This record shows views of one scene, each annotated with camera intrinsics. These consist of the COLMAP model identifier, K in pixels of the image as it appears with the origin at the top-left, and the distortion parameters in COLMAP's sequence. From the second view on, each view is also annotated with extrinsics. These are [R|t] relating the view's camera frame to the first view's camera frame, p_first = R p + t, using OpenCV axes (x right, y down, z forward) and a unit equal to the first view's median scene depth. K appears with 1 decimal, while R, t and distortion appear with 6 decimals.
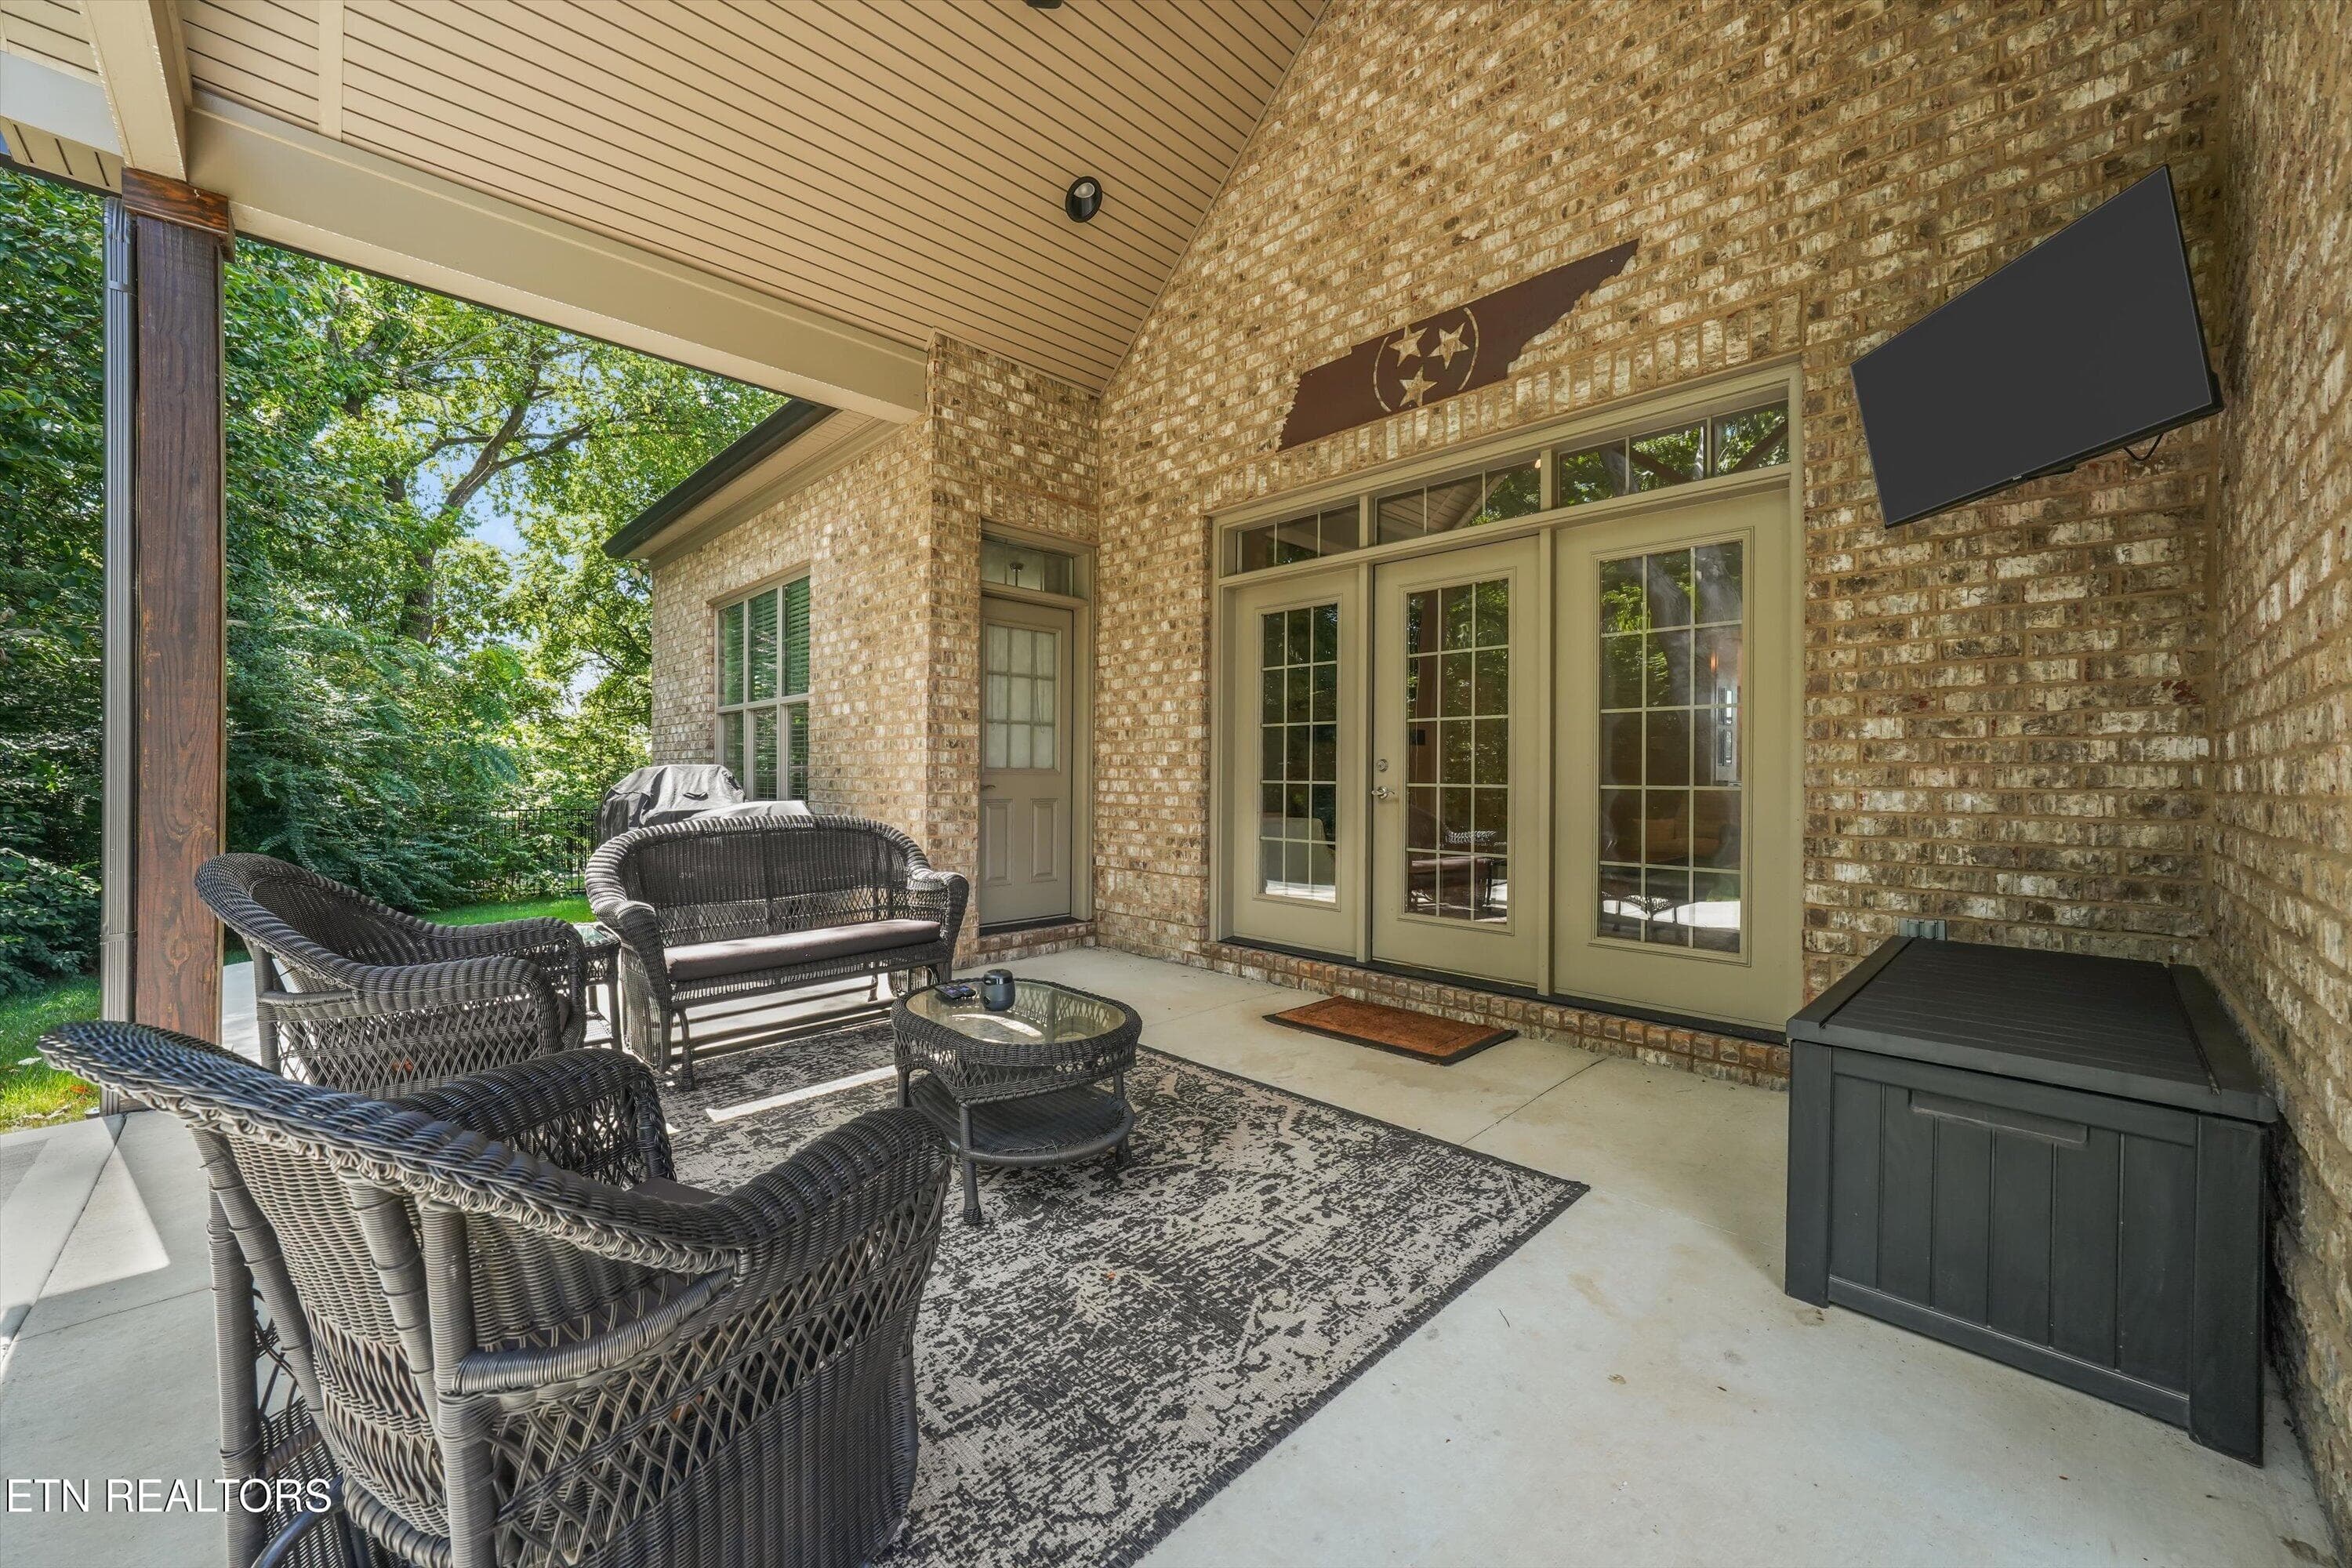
lens RADIAL K [[914.3, 0, 1179.5], [0, 914.3, 786.0], [0, 0, 1]] dist [-0.013461, -0.000138]
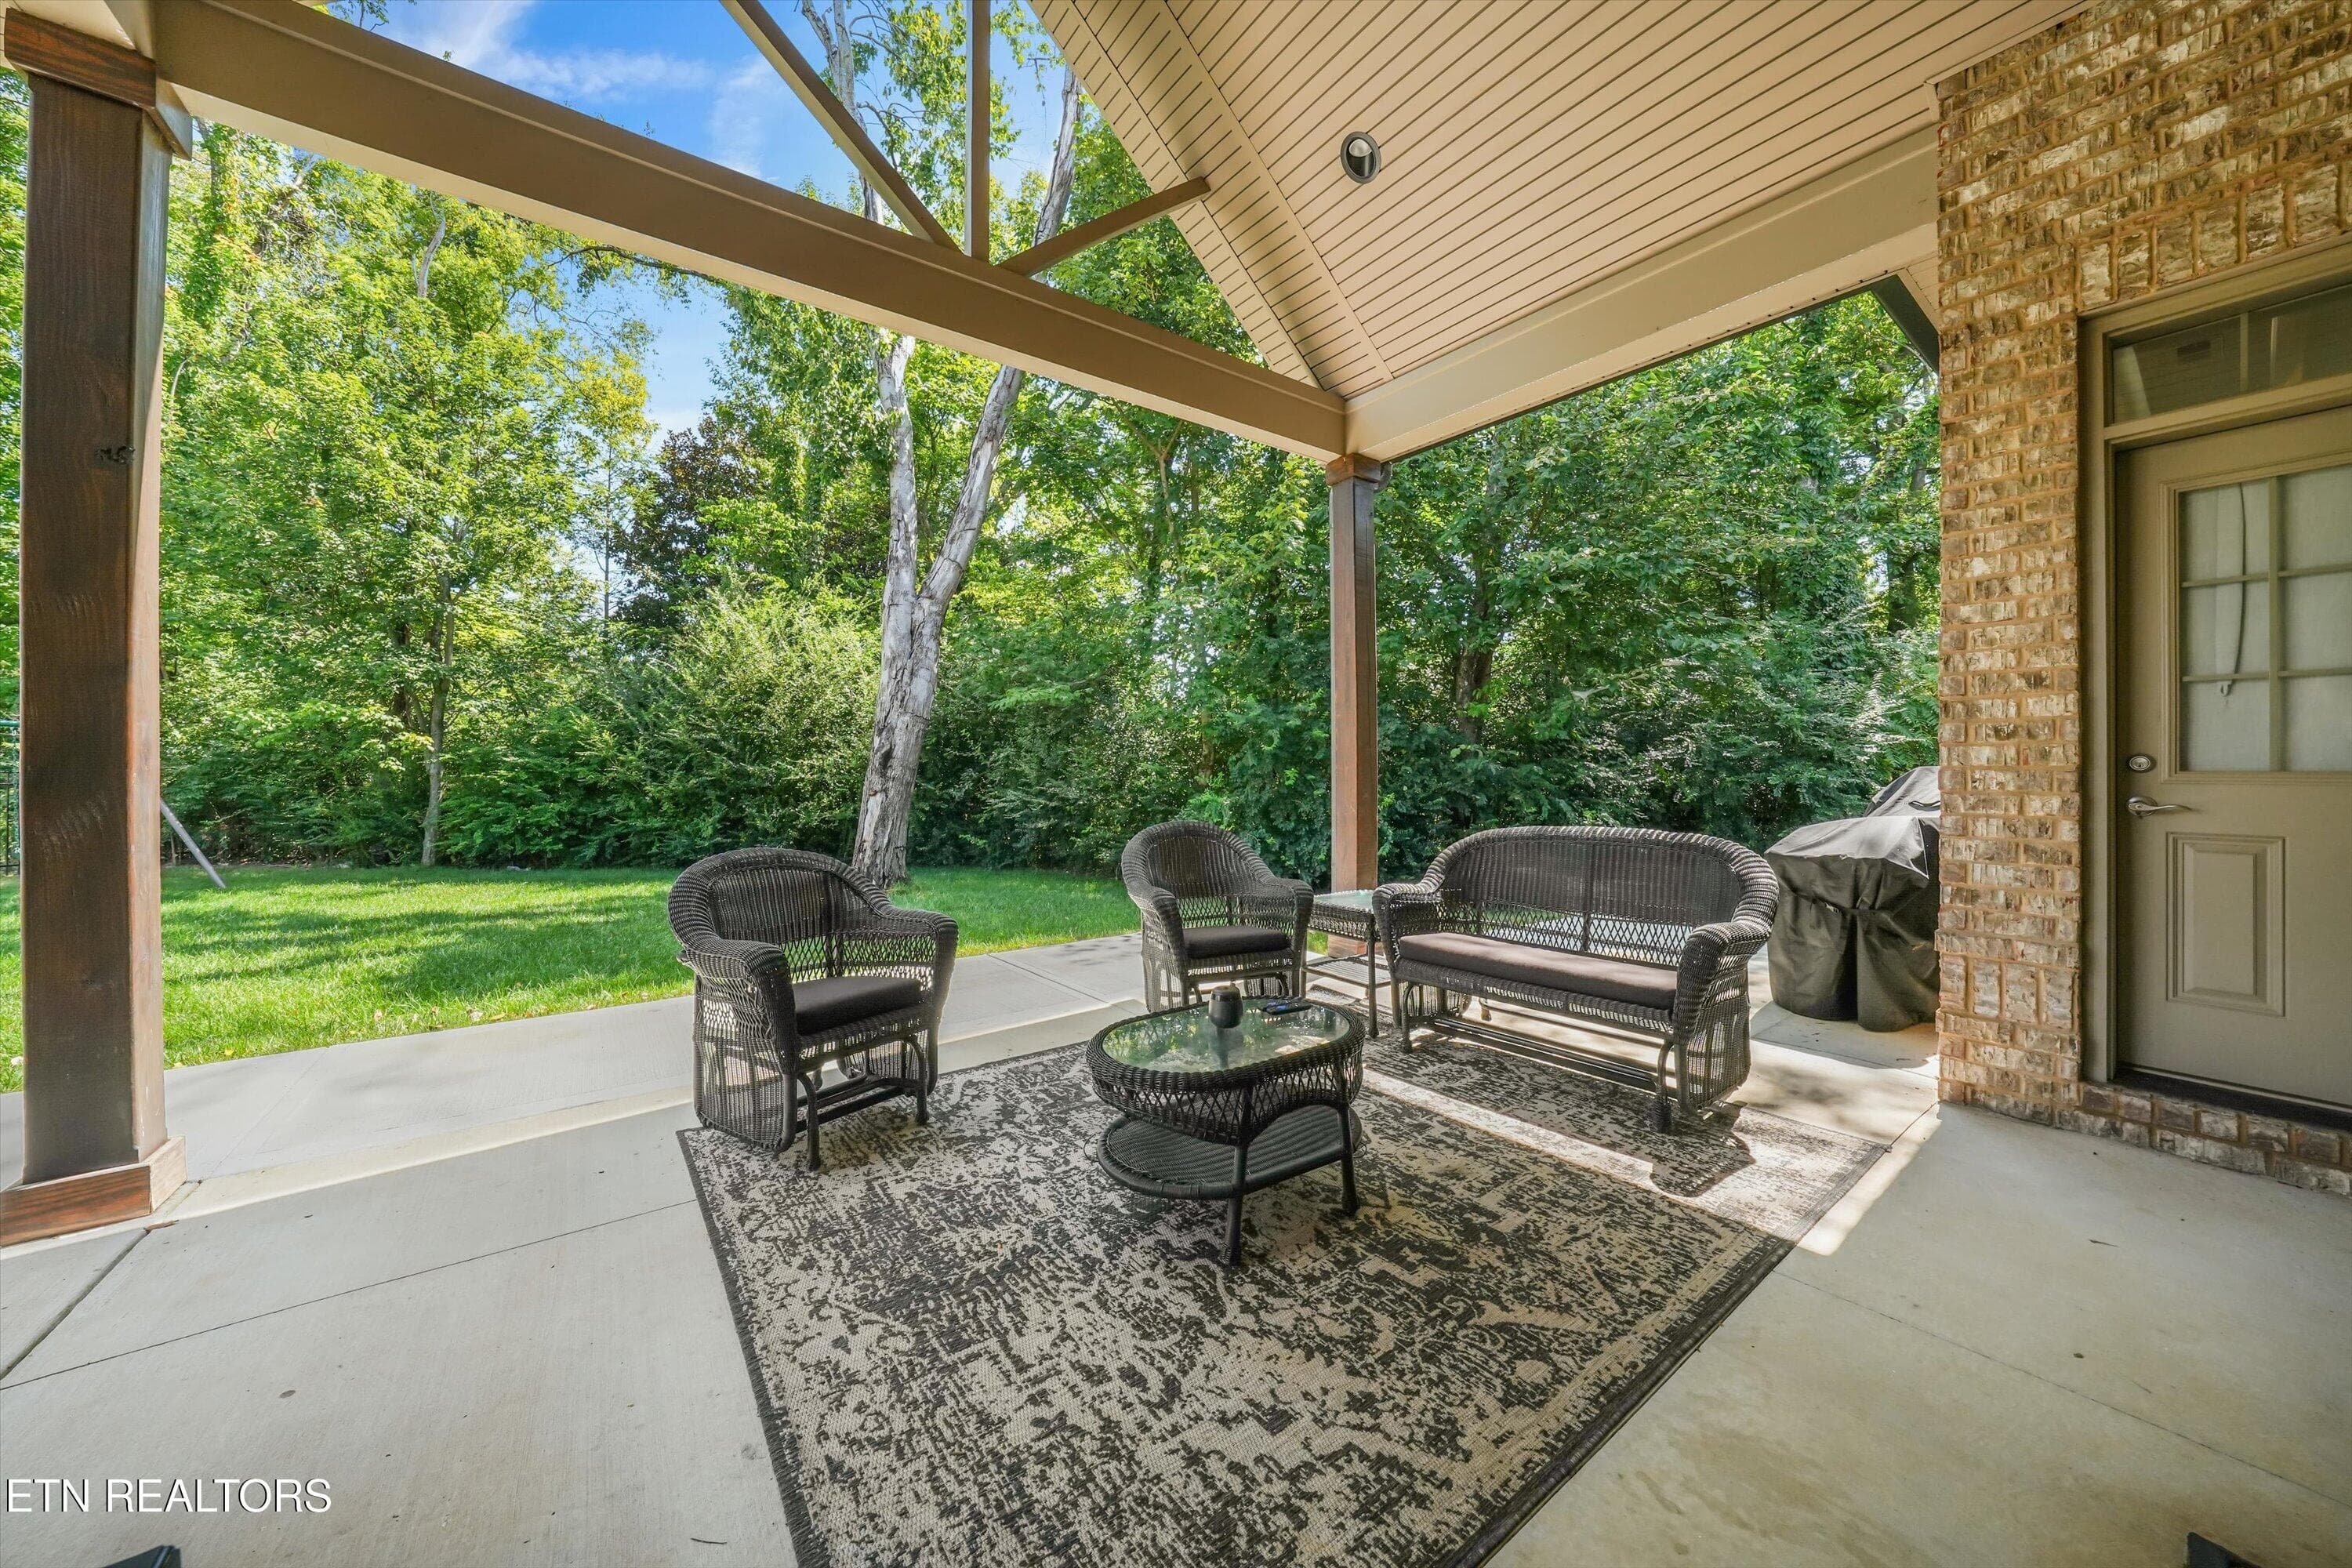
lens RADIAL K [[825.5, 0, 1180.2], [0, 825.5, 772.6], [0, 0, 1]] dist [-0.020121, 0.003563]
pose [[-0.159329, -0.000360, -0.987225, 0.707548], [-0.005225, 0.999986, 0.000479, -0.035003], [0.987212, 0.005235, -0.159329, 1.103143]]
